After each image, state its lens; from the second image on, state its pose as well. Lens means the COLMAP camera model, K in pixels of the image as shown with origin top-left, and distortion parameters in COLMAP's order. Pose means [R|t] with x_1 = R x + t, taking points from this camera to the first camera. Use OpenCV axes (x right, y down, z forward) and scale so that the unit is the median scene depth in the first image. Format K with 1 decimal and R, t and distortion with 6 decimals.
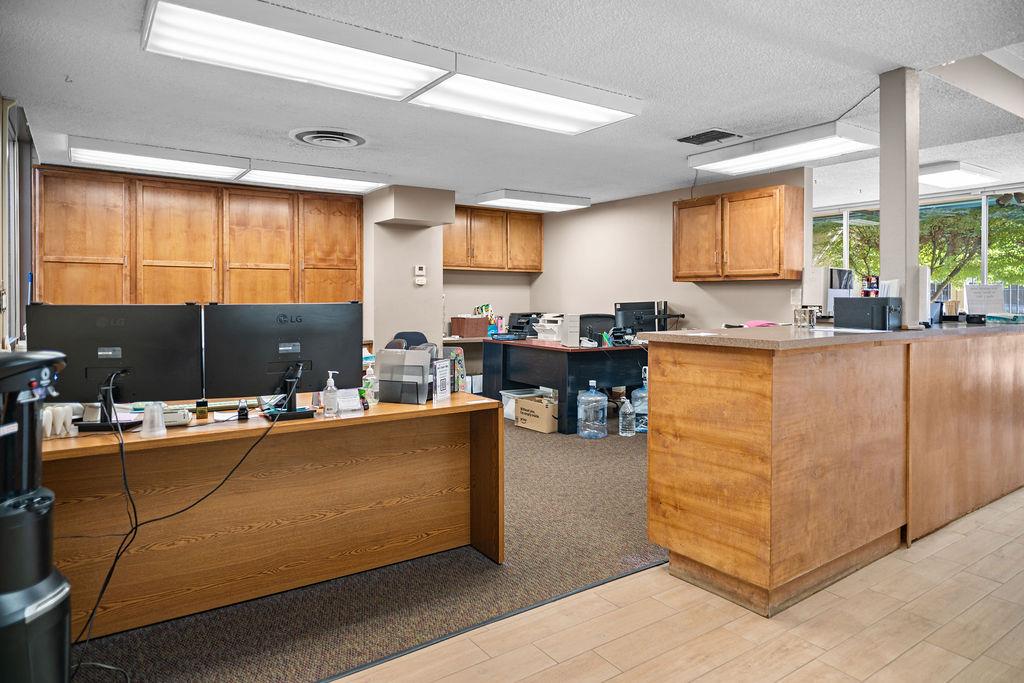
lens RADIAL K [[622.8, 0, 512.3], [0, 622.8, 290.4], [0, 0, 1]] dist [0.000810, 0.002228]
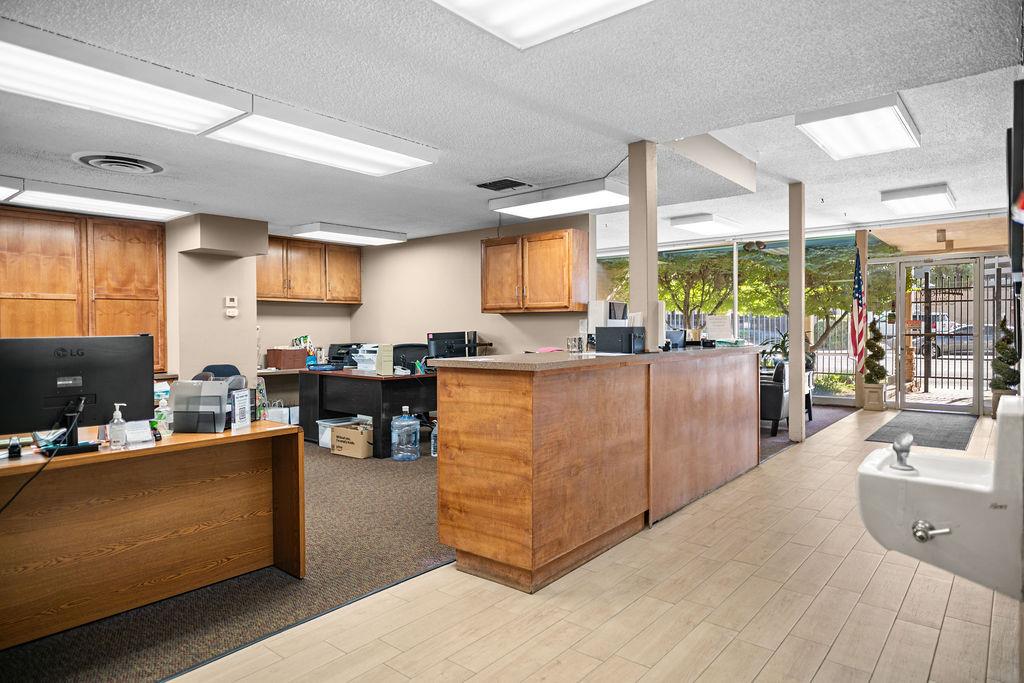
lens RADIAL K [[613.7, 0, 512.5], [0, 613.7, 327.1], [0, 0, 1]] dist [-0.000166, 0.003084]
pose [[0.964414, -0.006415, 0.264320, 0.049346], [0.003722, 0.999936, 0.010690, -0.001987], [-0.264372, -0.009326, 0.964376, -0.097575]]
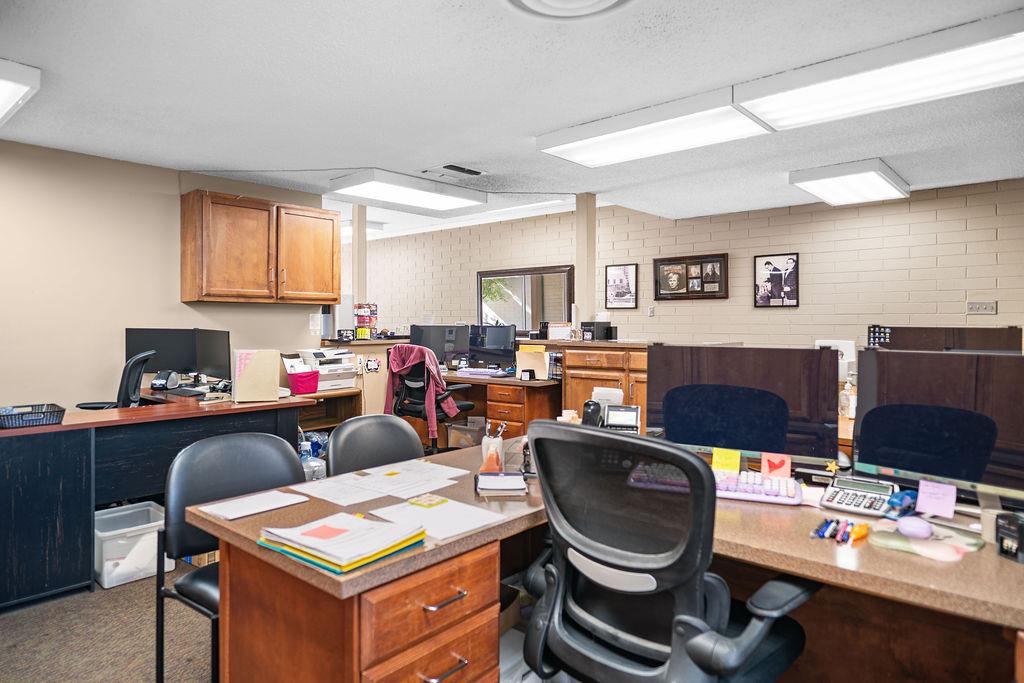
lens RADIAL K [[613.7, 0, 512.5], [0, 613.7, 327.1], [0, 0, 1]] dist [-0.000166, 0.003084]
pose [[-0.249461, -0.005886, 0.968367, -0.976664], [-0.009421, 0.999949, 0.003651, 0.019680], [-0.968339, -0.008212, -0.249504, 1.563512]]
